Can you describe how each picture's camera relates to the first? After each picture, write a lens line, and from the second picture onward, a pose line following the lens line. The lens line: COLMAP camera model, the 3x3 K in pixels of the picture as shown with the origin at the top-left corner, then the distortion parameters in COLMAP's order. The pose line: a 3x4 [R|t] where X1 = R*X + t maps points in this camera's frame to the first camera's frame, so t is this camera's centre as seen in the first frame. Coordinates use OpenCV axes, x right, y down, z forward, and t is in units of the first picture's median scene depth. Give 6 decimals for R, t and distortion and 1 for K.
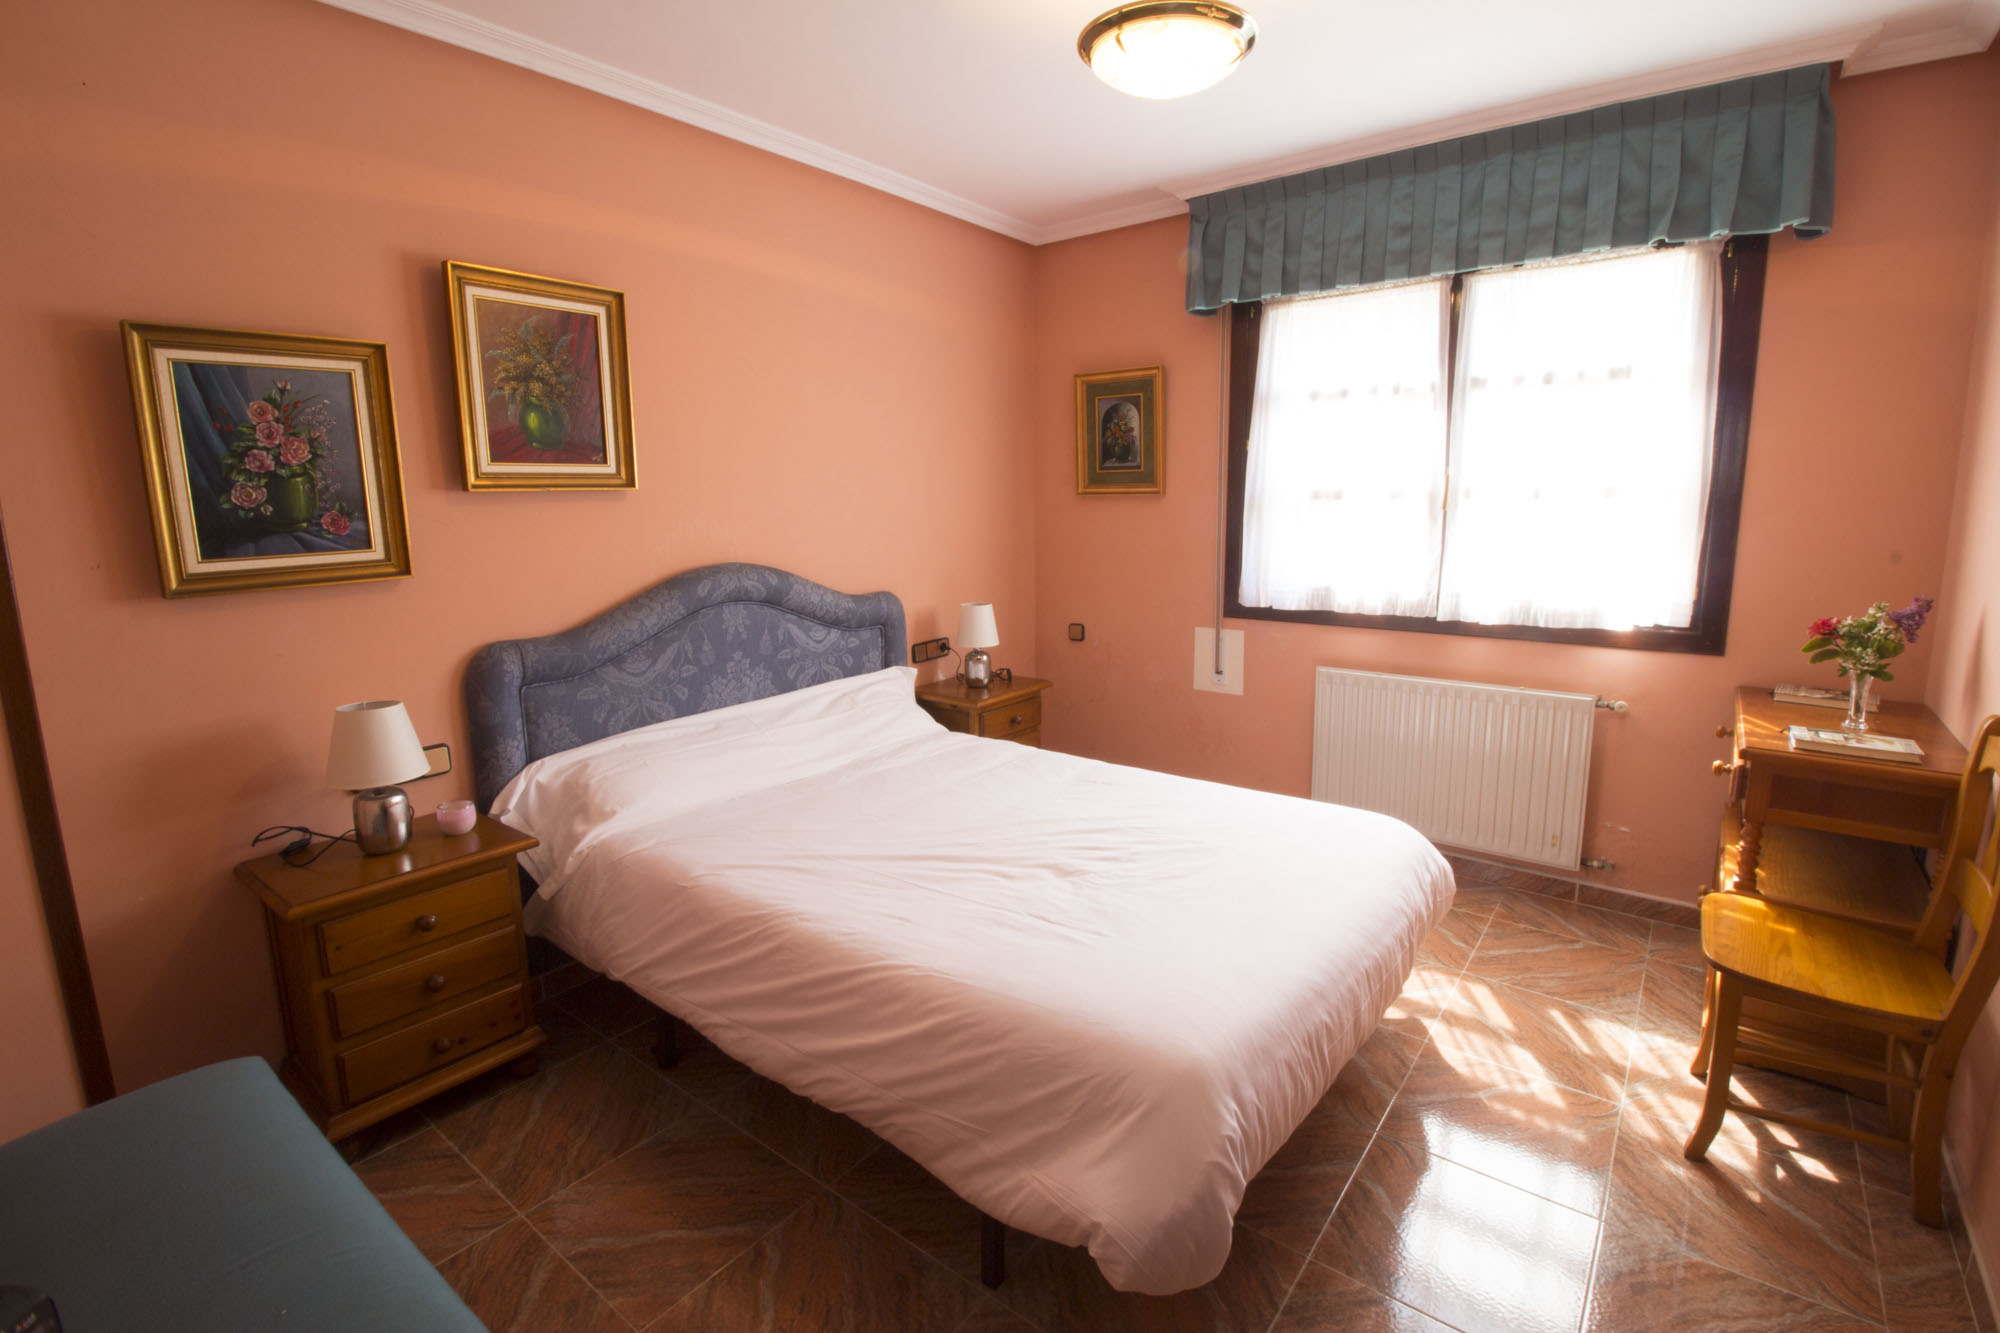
lens RADIAL K [[942.6, 0, 1012.7], [0, 942.6, 659.3], [0, 0, 1]] dist [0.000729, 0.000126]
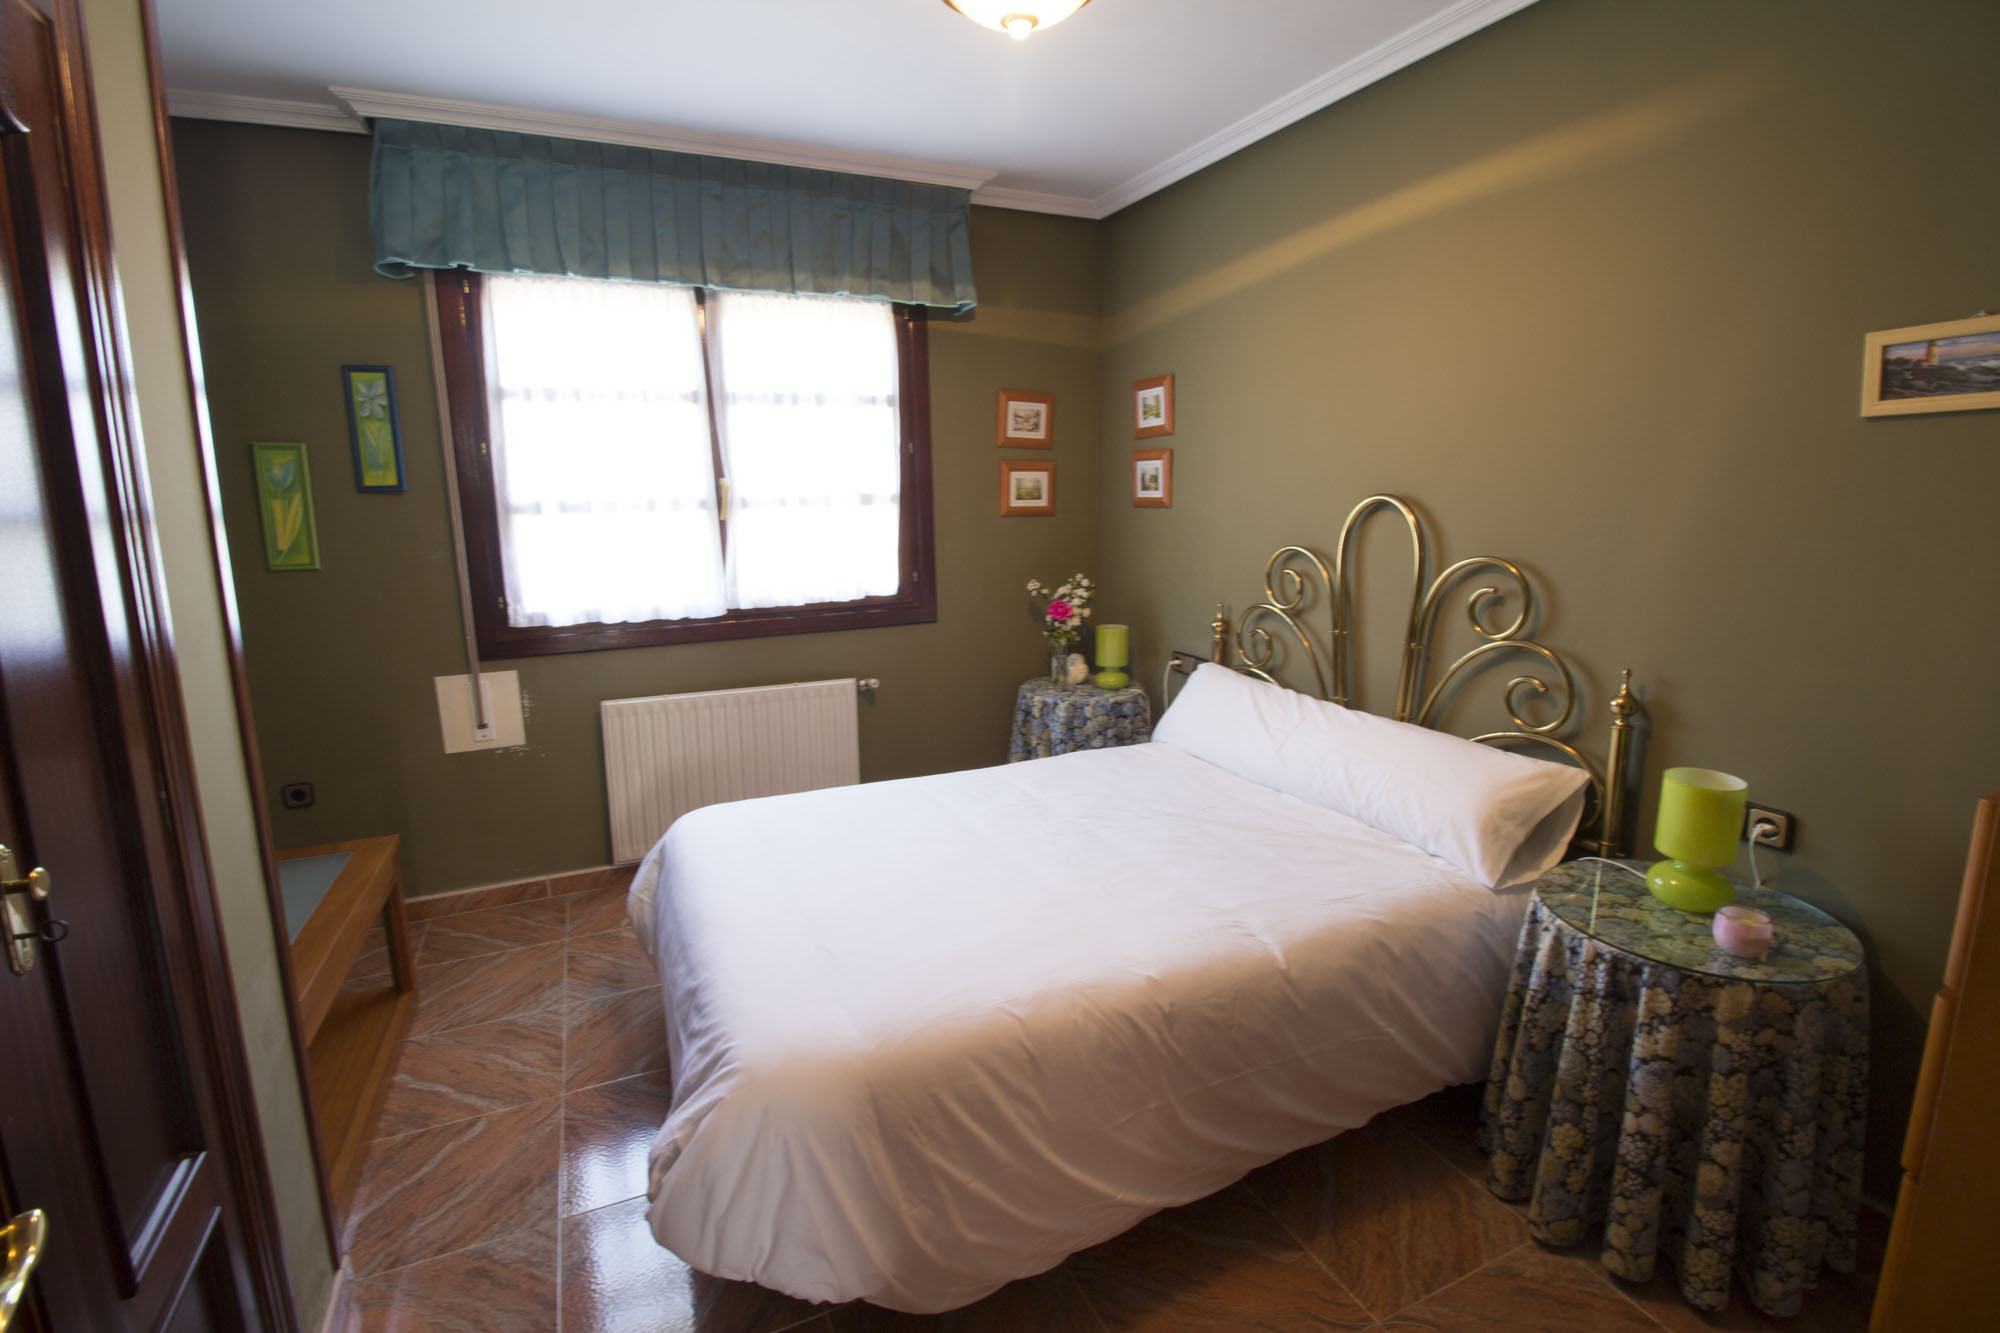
lens RADIAL K [[942.6, 0, 1012.7], [0, 942.6, 659.3], [0, 0, 1]] dist [0.000729, 0.000126]
pose [[0.473314, -0.155416, 0.867075, -0.293715], [0.167612, 0.982220, 0.084560, -0.039092], [-0.864801, 0.105309, 0.490948, 0.228884]]
